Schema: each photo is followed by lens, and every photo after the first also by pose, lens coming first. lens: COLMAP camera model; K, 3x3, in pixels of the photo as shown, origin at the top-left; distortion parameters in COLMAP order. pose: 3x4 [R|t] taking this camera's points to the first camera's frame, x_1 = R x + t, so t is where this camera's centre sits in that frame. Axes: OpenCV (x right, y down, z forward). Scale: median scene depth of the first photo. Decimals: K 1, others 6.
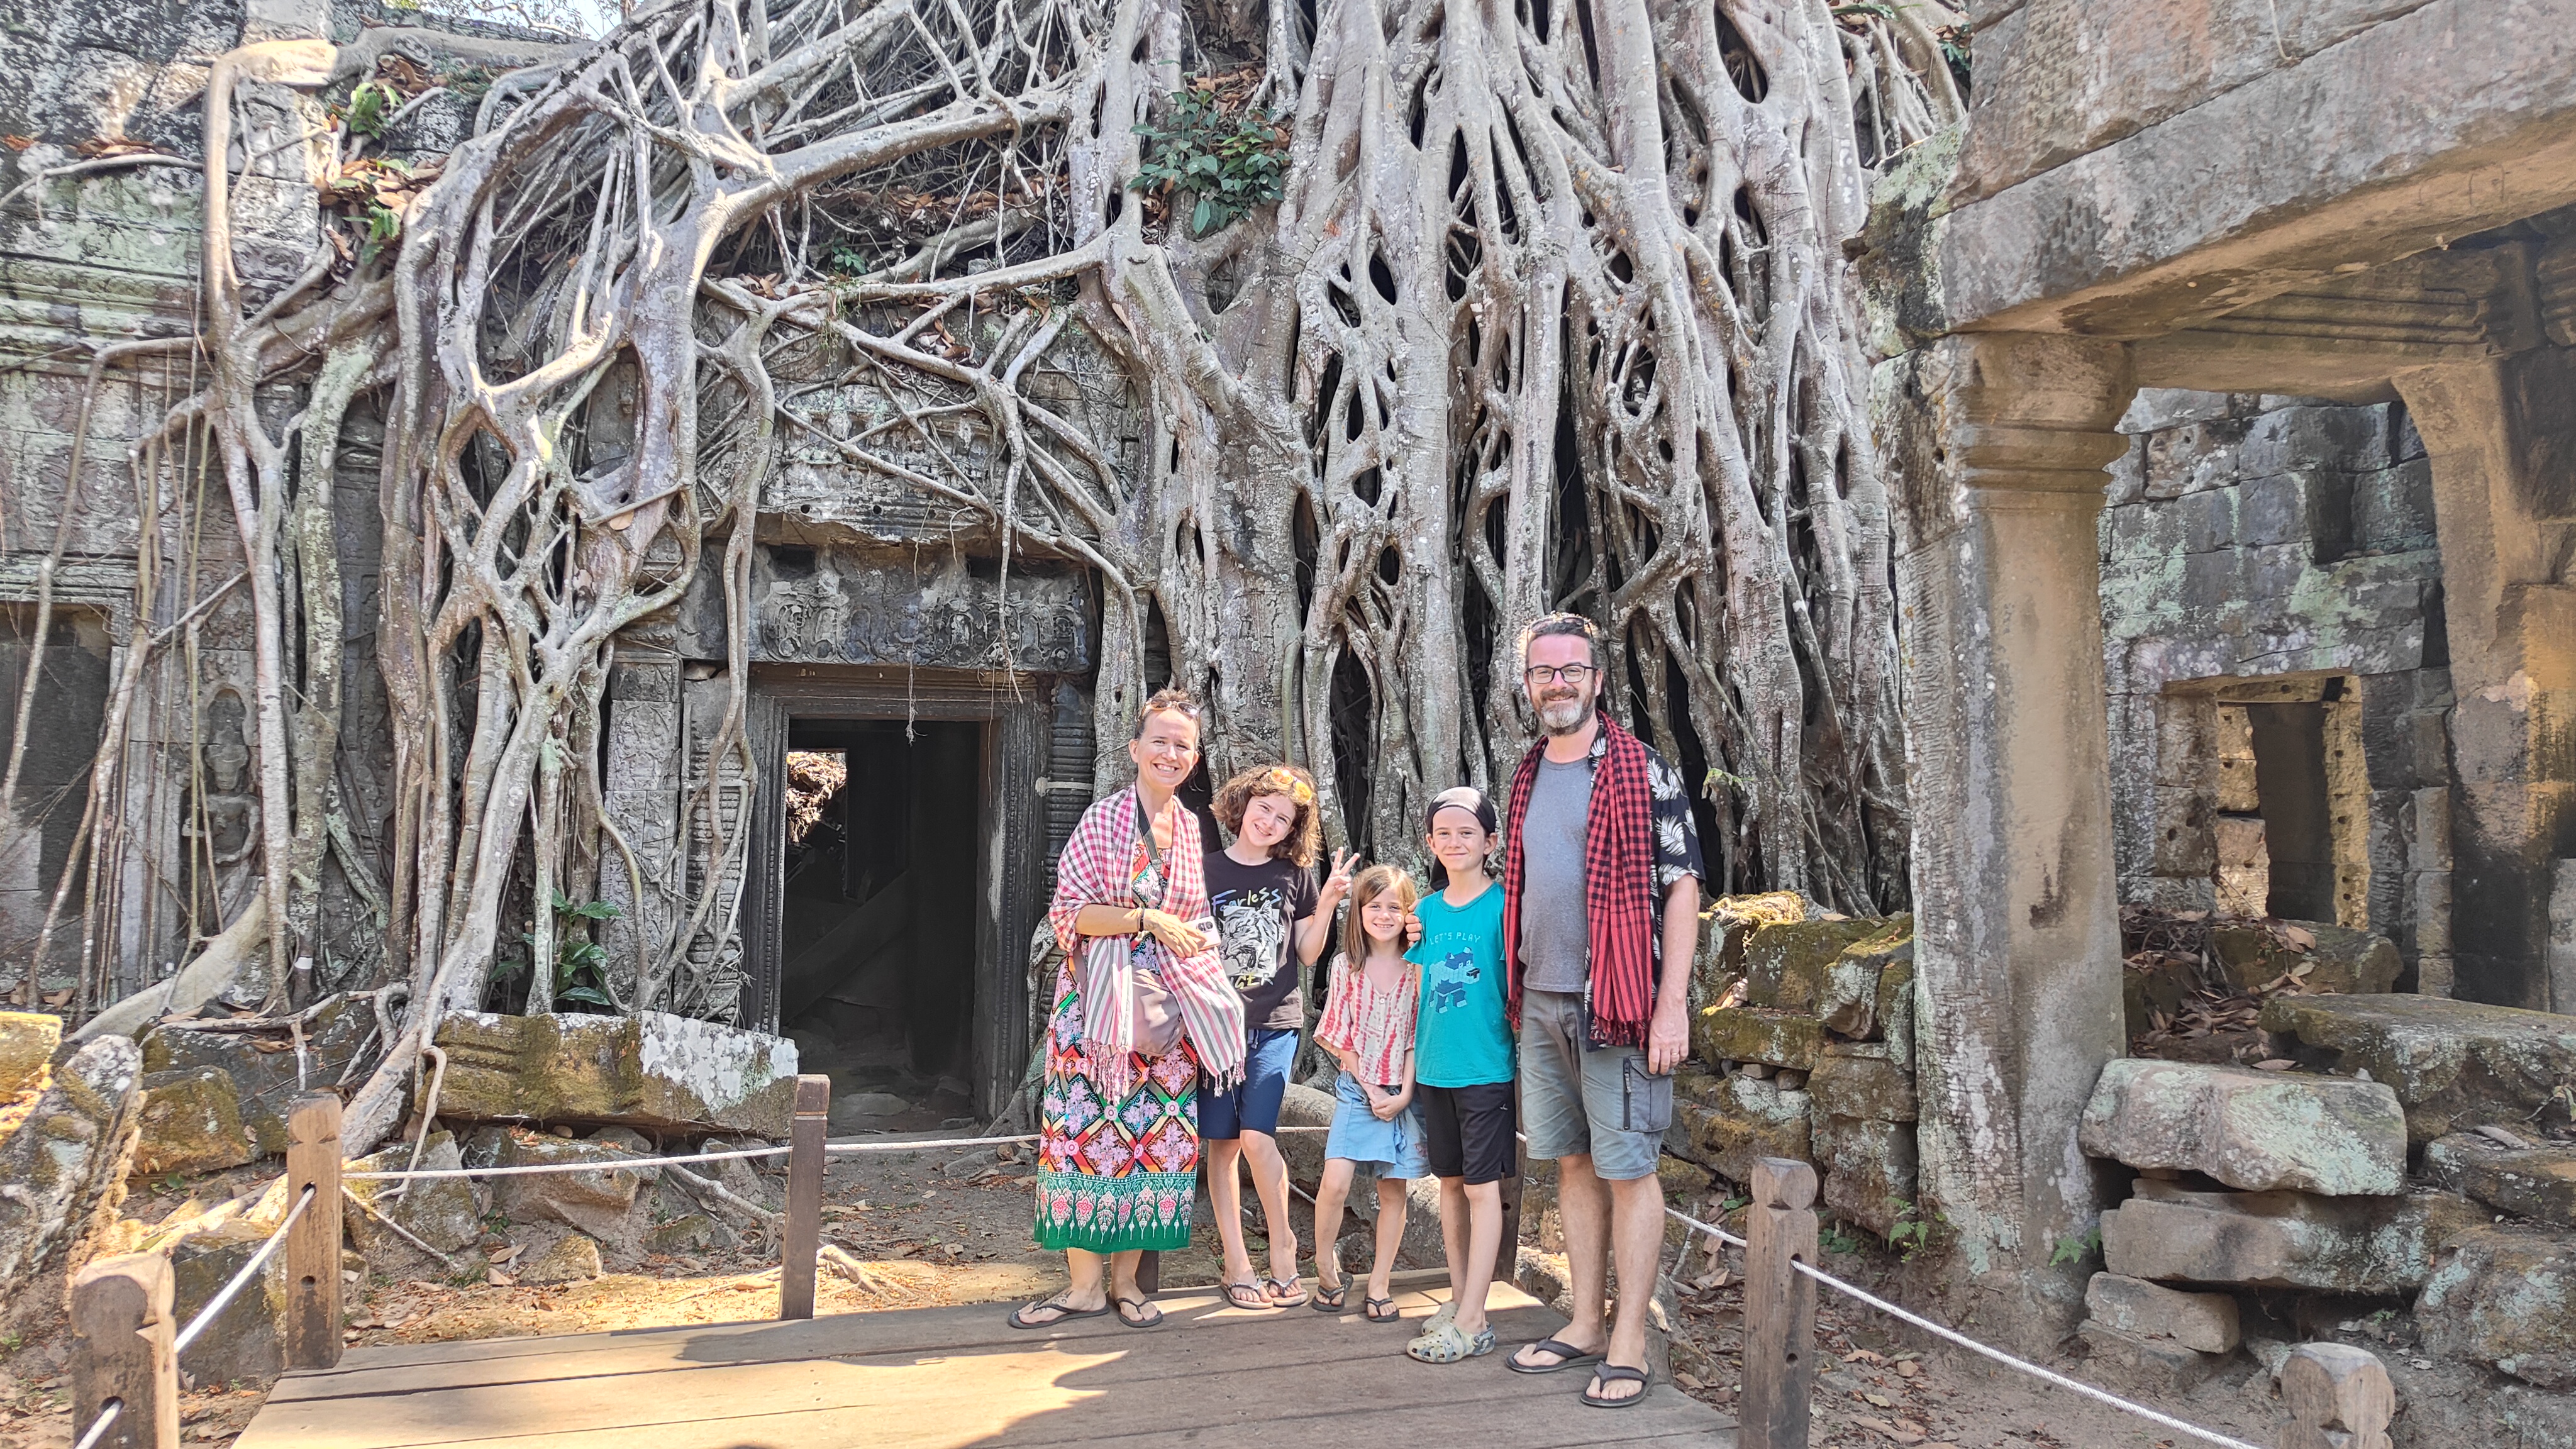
lens RADIAL K [[1811.0, 0, 1294.4], [0, 1811.0, 737.8], [0, 0, 1]] dist [0.024200, -0.018936]
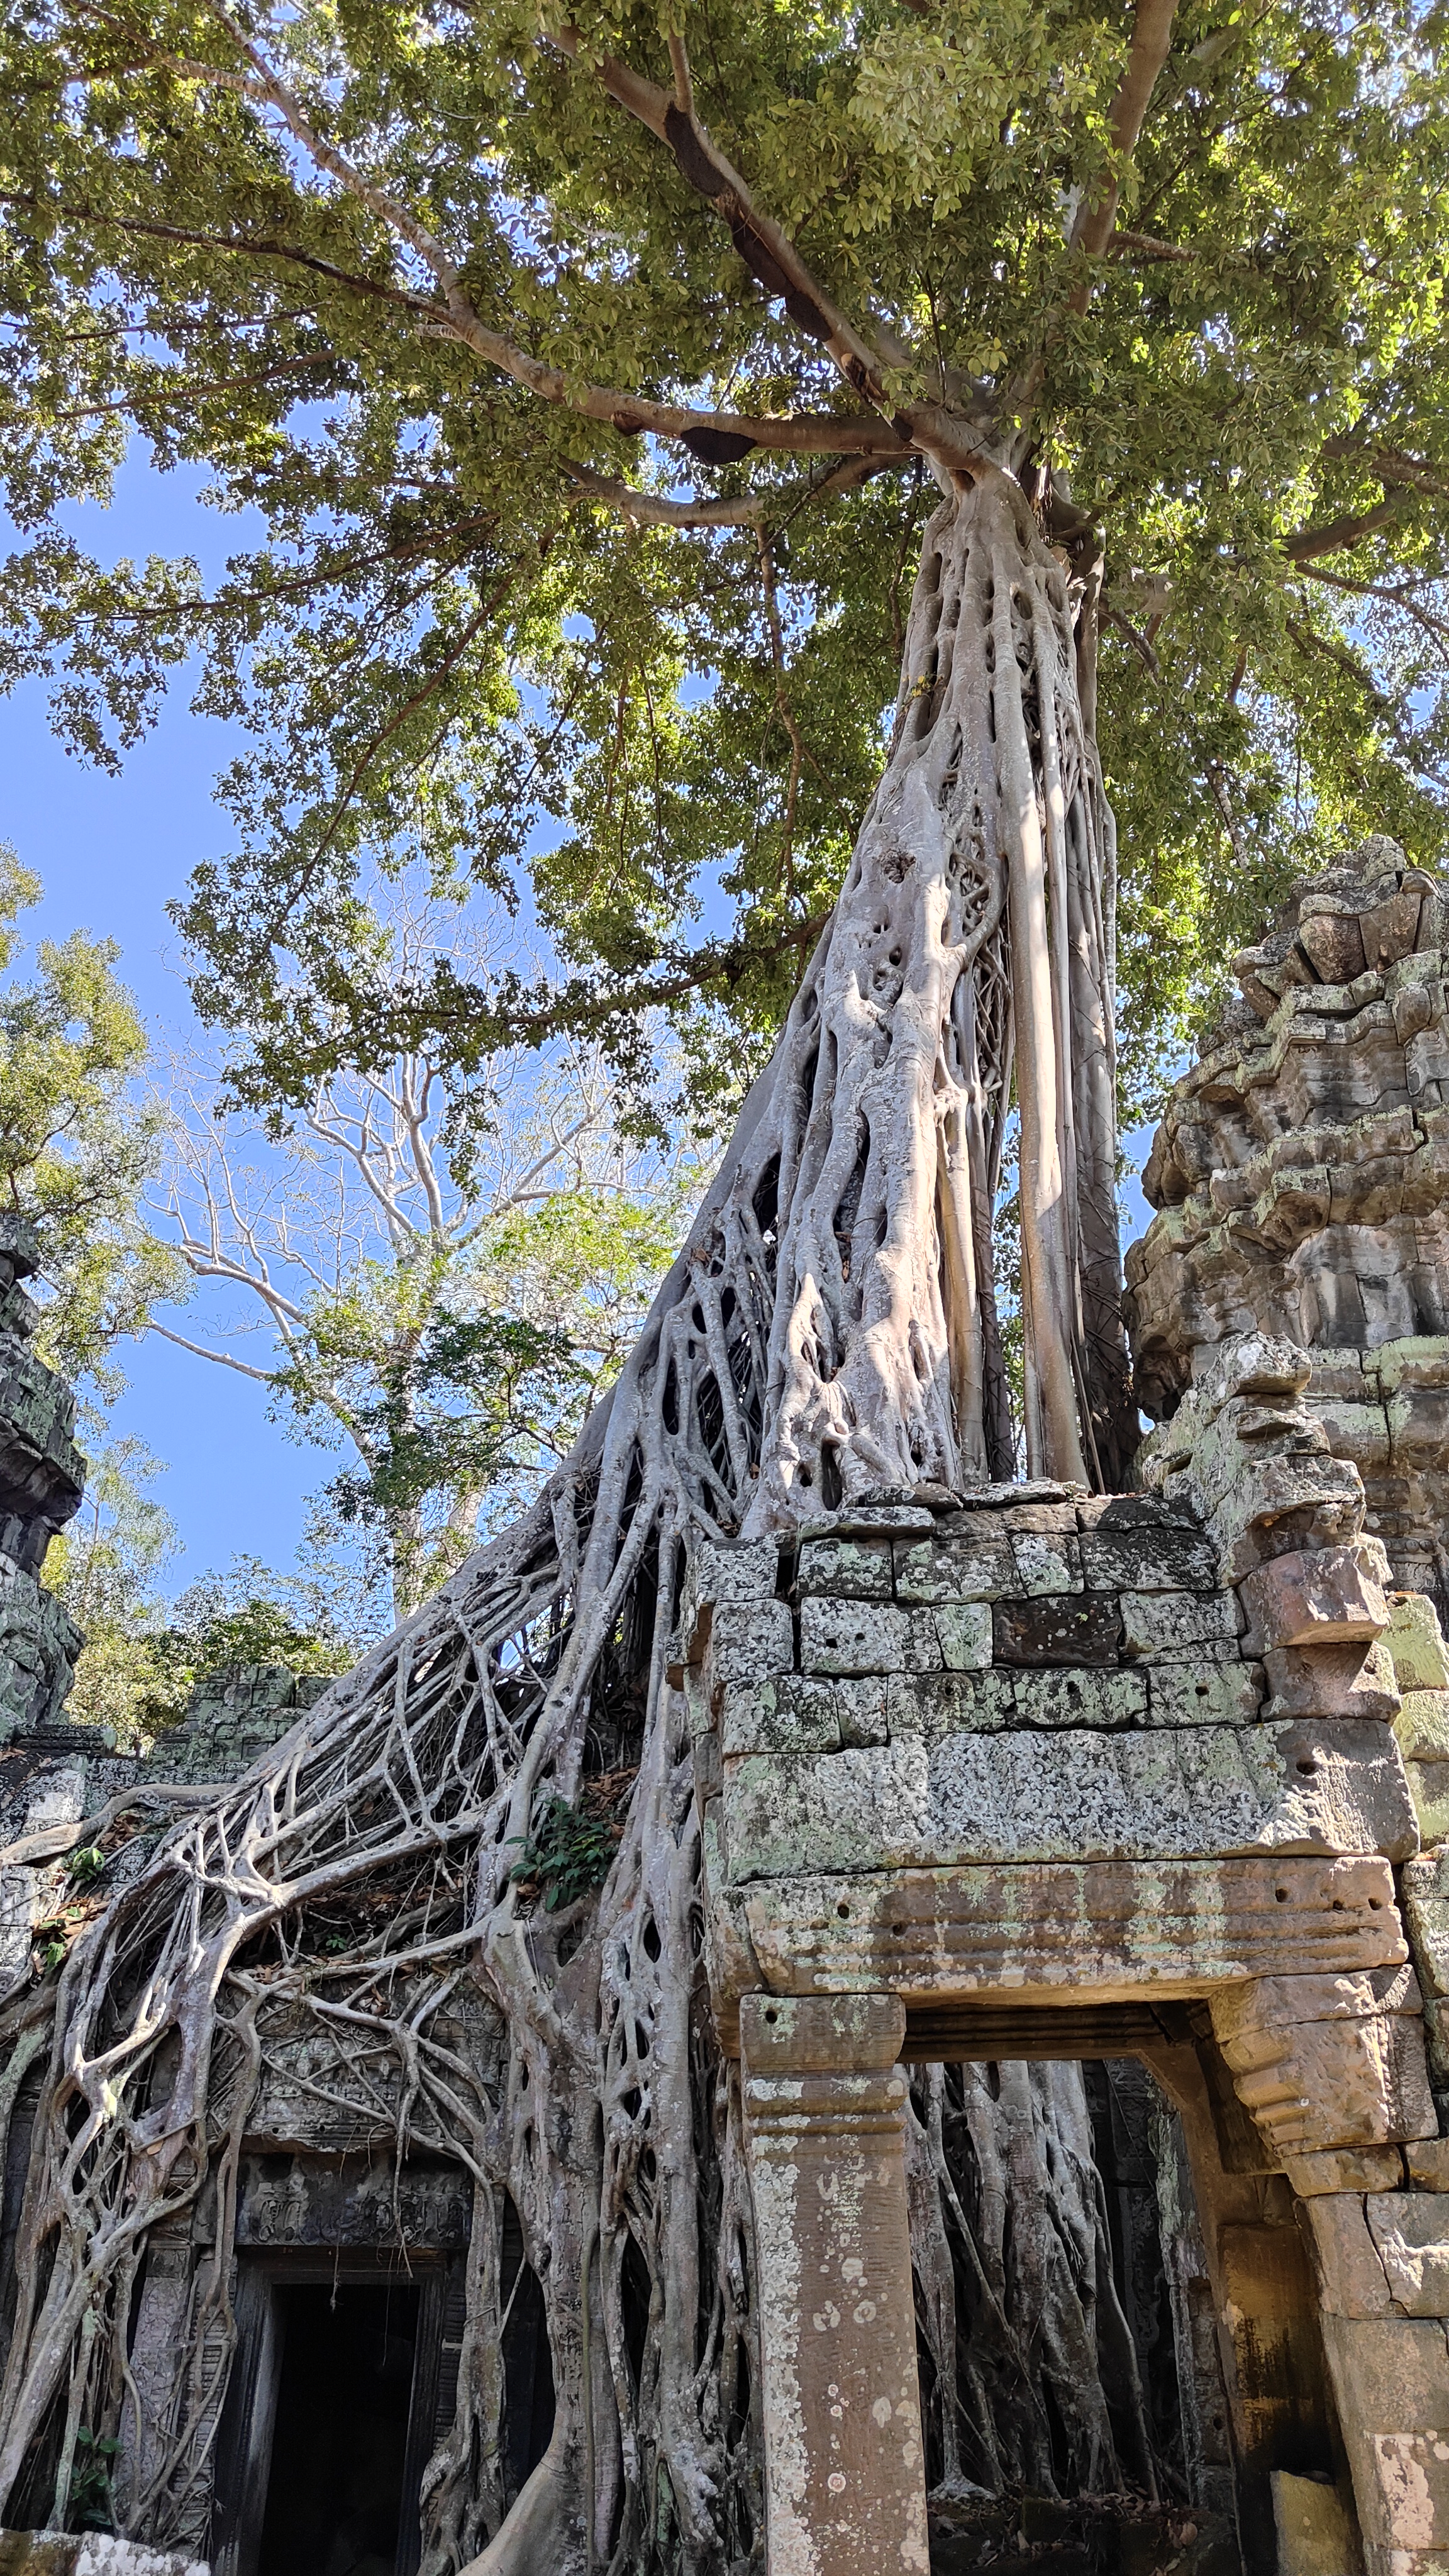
lens RADIAL K [[1811.0, 0, 735.2], [0, 1811.0, 1290.8], [0, 0, 1]] dist [0.024200, -0.018936]
pose [[0.936040, -0.158722, -0.314066, 0.655415], [0.005574, 0.899074, -0.437761, -0.088762], [0.351851, 0.408011, 0.842453, -0.402303]]
